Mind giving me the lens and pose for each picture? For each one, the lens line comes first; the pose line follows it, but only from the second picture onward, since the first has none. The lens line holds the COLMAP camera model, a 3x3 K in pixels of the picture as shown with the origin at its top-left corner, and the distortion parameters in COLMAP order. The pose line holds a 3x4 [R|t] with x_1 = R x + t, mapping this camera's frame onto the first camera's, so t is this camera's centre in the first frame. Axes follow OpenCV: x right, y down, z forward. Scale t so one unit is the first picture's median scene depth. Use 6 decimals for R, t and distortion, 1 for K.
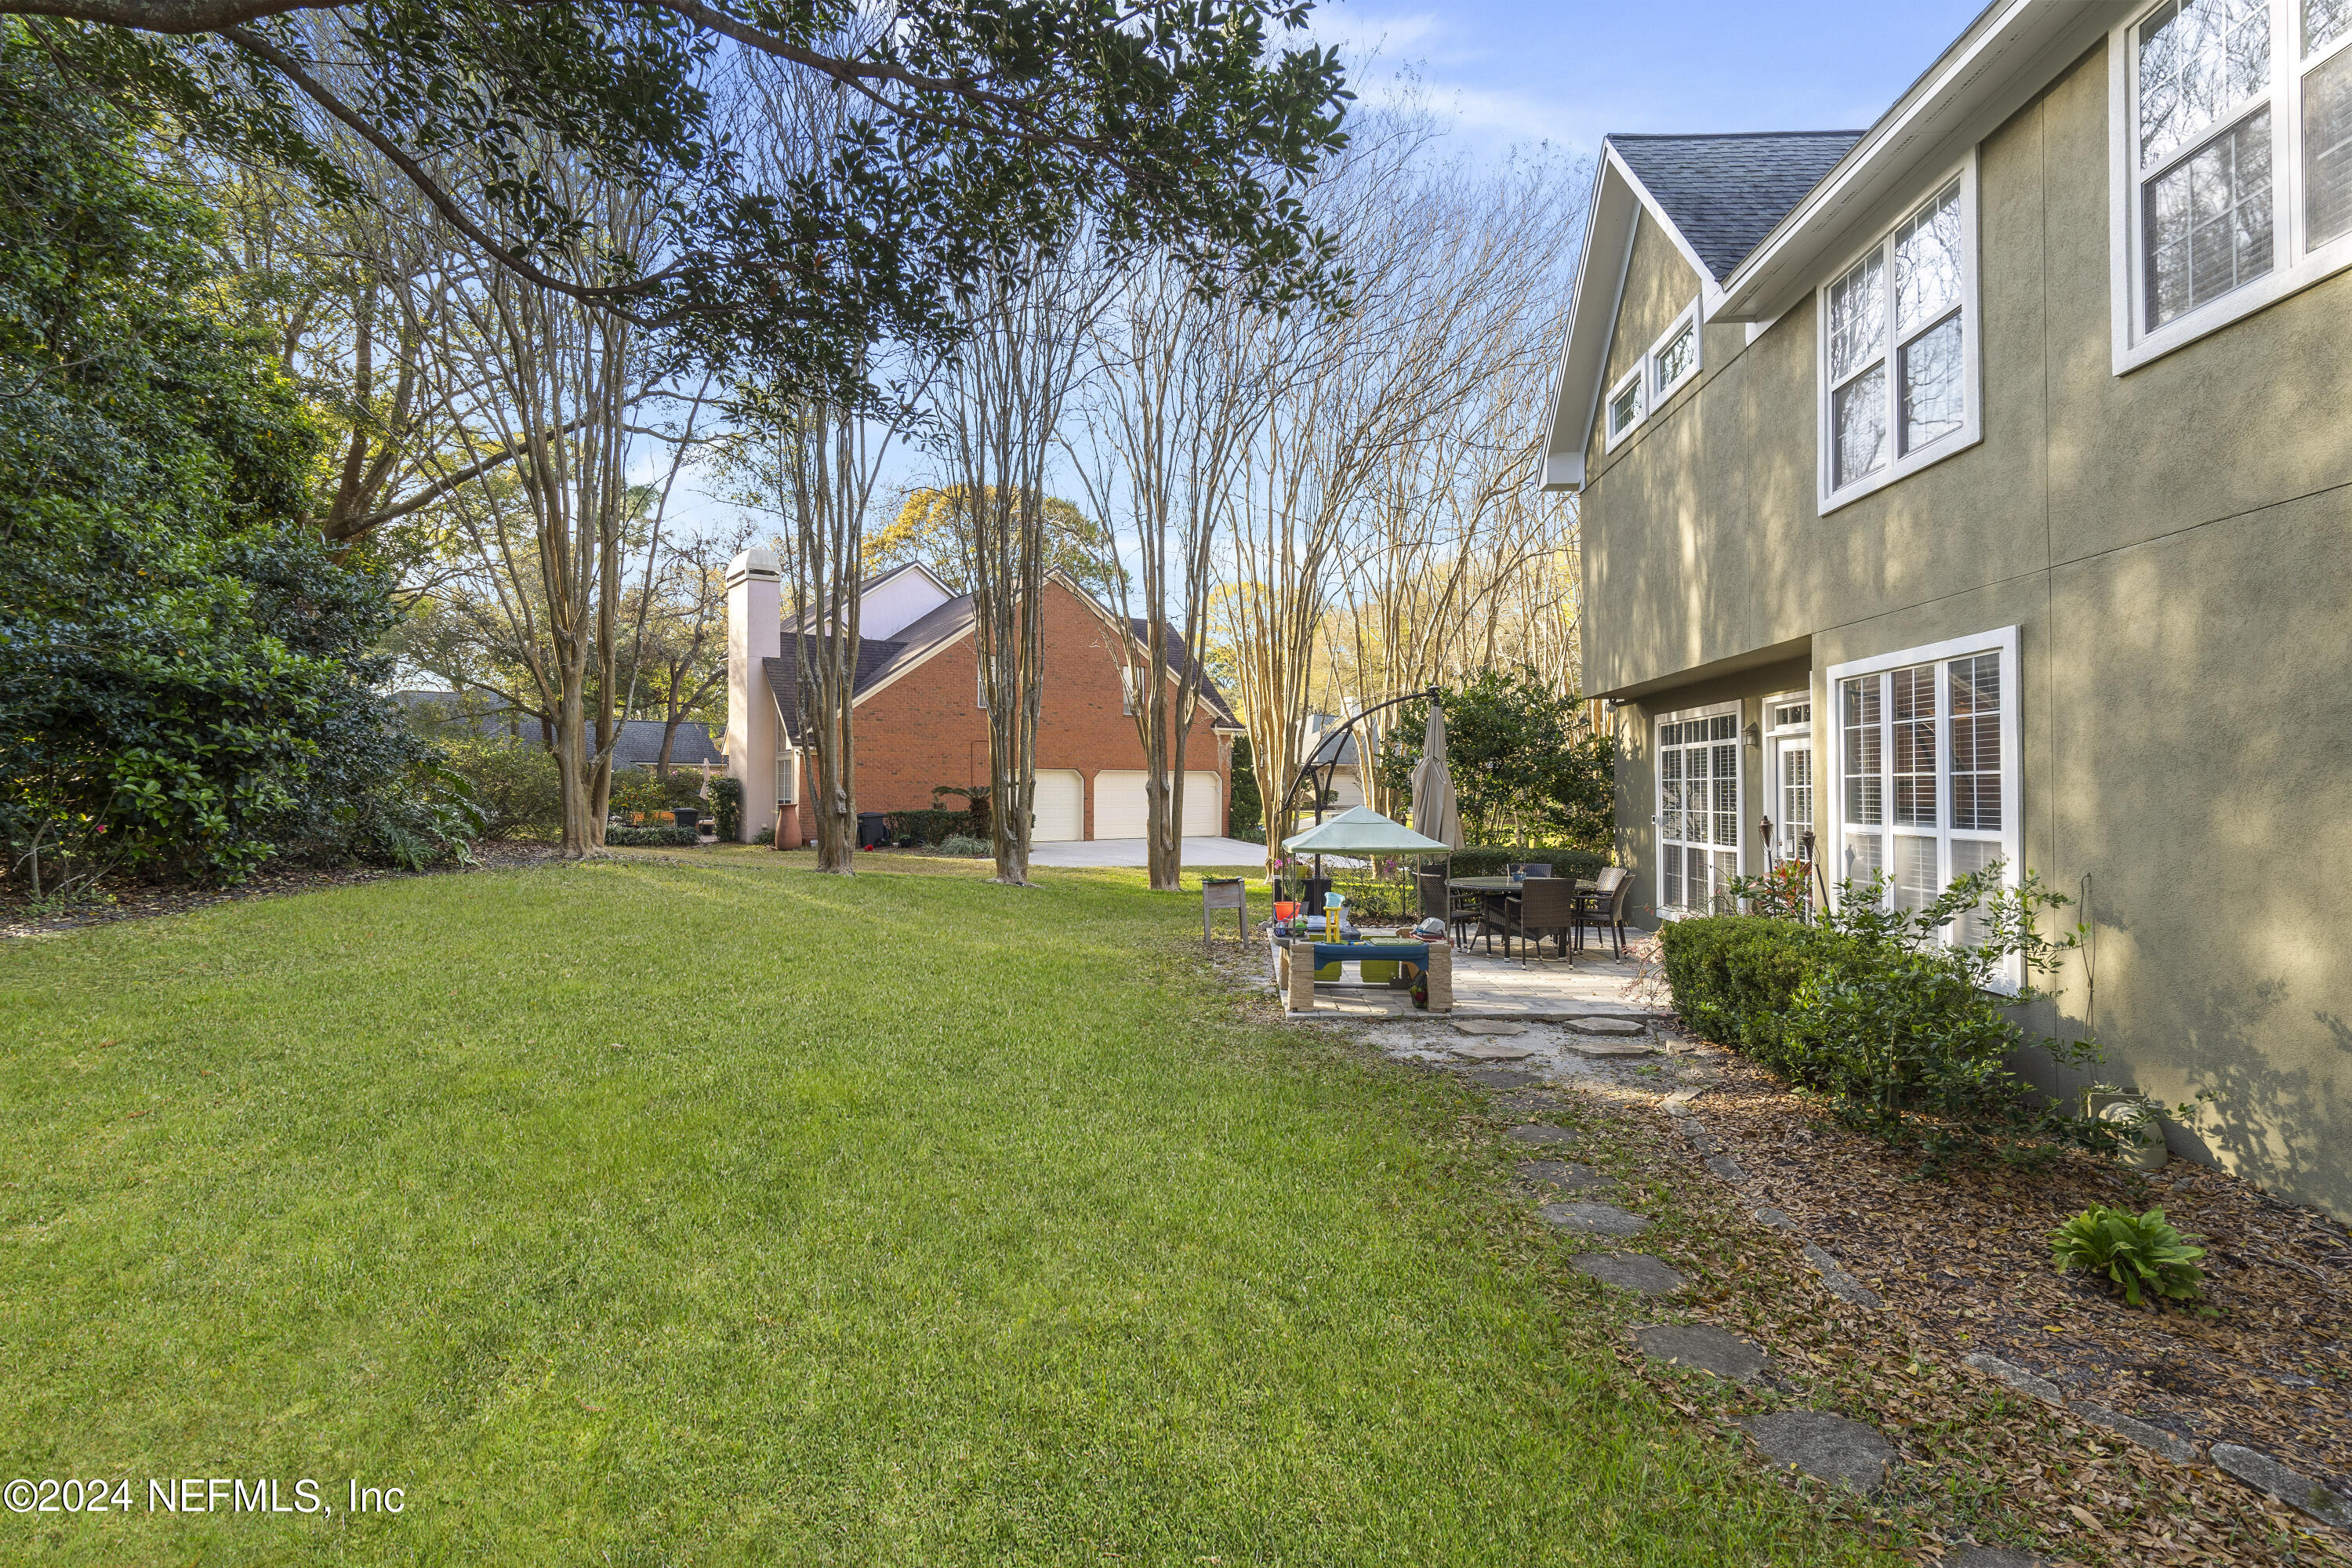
lens RADIAL K [[1158.0, 0, 1183.9], [0, 1158.0, 781.2], [0, 0, 1]] dist [0.001609, 0.000835]
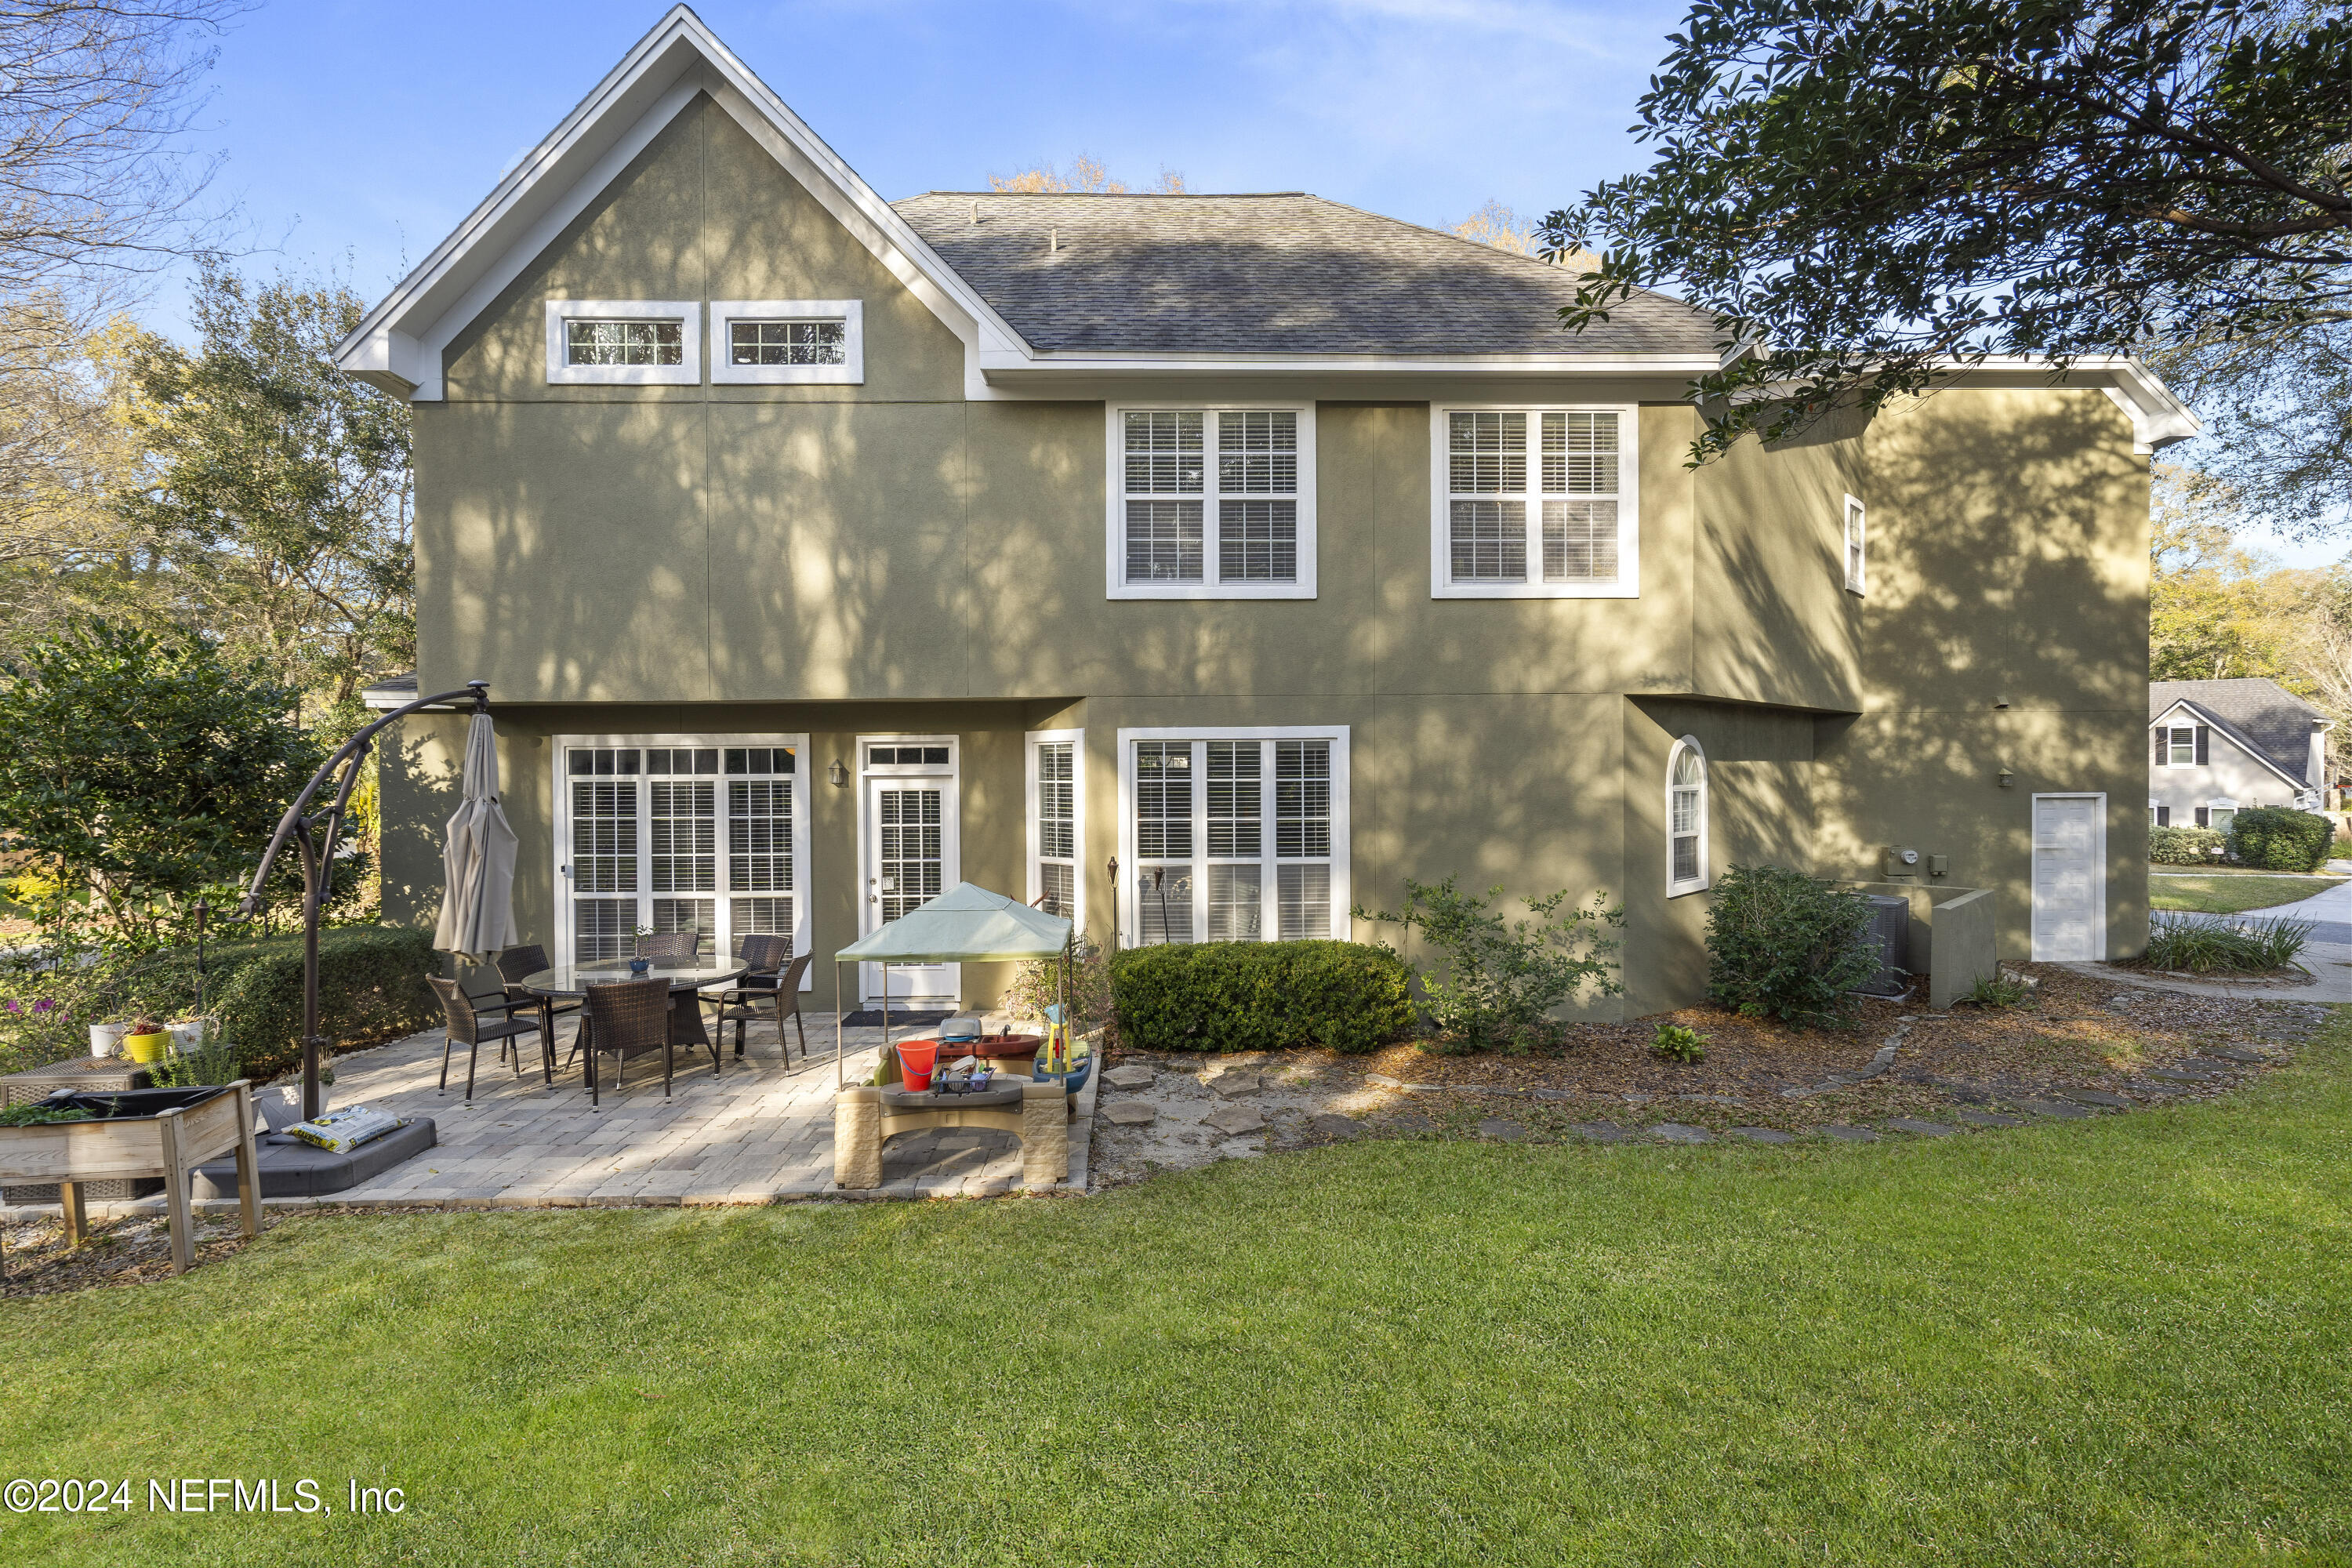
lens RADIAL K [[1158.0, 0, 1183.9], [0, 1158.0, 781.2], [0, 0, 1]] dist [0.001609, 0.000835]
pose [[-0.070481, -0.002912, 0.997509, -0.731477], [-0.003911, 0.999989, 0.002643, -0.054225], [-0.997505, -0.003715, -0.070492, 1.155482]]
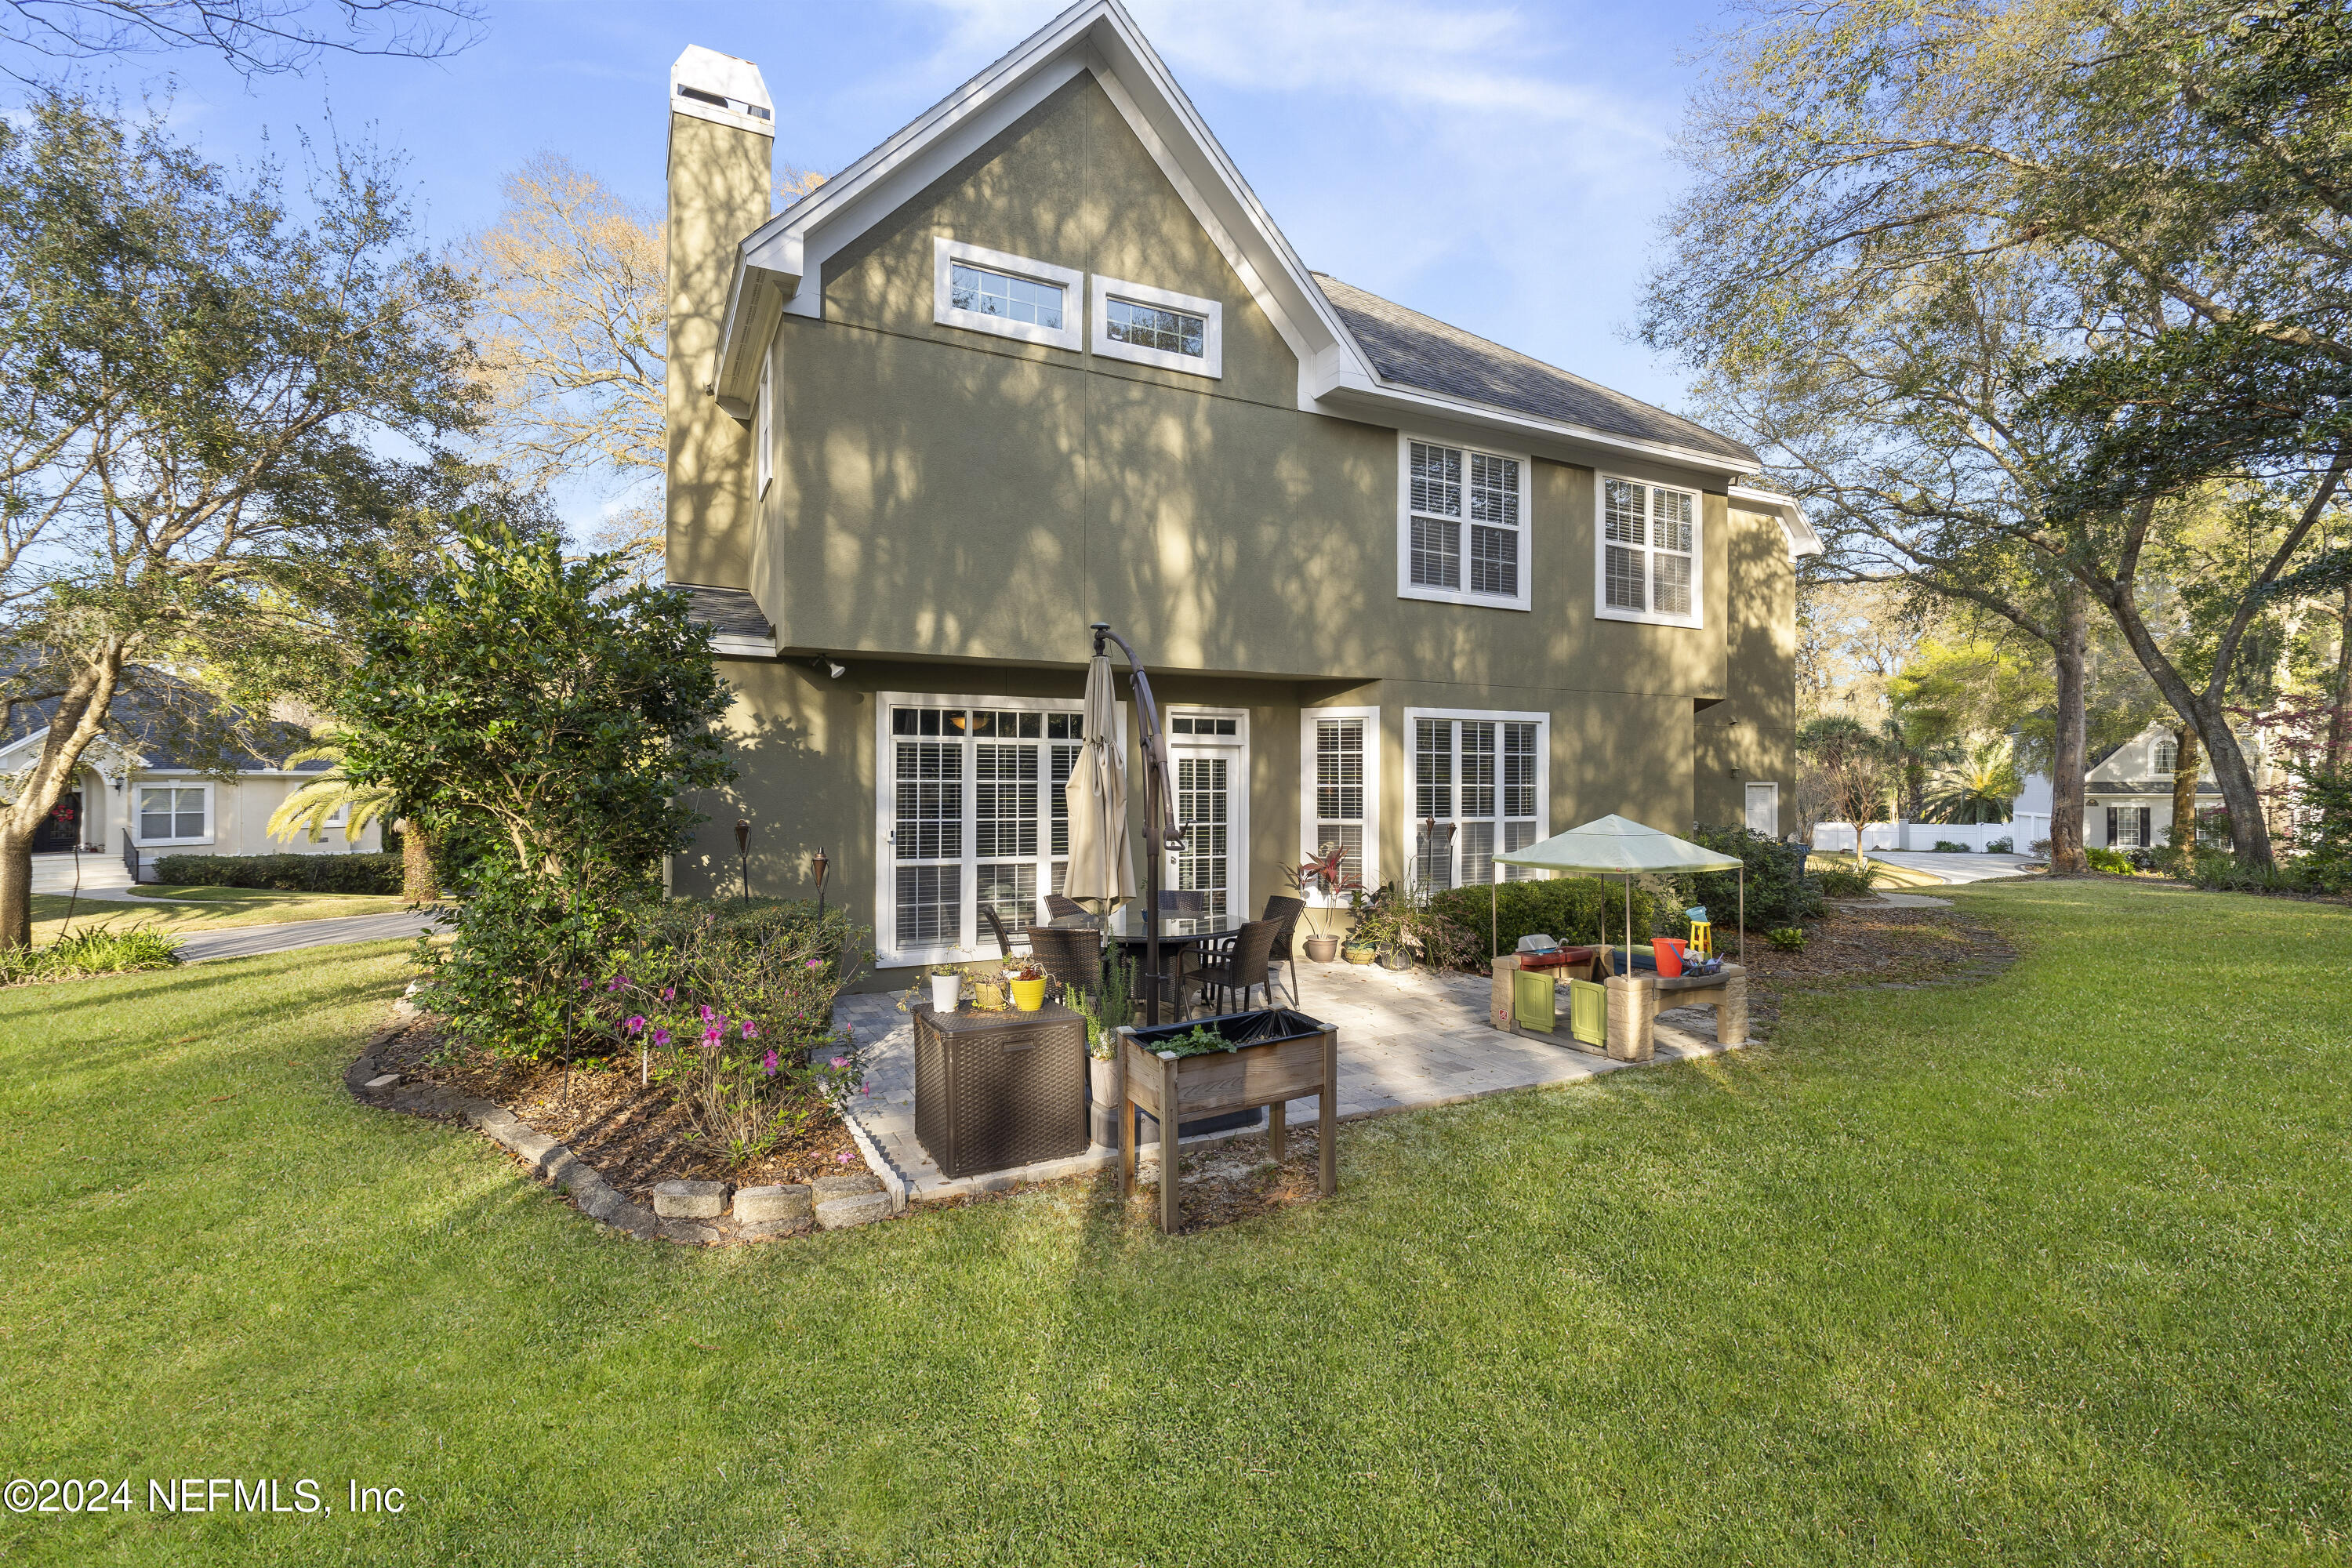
lens RADIAL K [[1063.8, 0, 1199.2], [0, 1063.8, 785.5], [0, 0, 1]] dist [-0.002403, -0.000364]
pose [[-0.499099, 0.007854, 0.866509, -0.504323], [-0.007162, 0.999887, -0.013188, 0.017527], [-0.866515, -0.012788, -0.498987, 2.119514]]
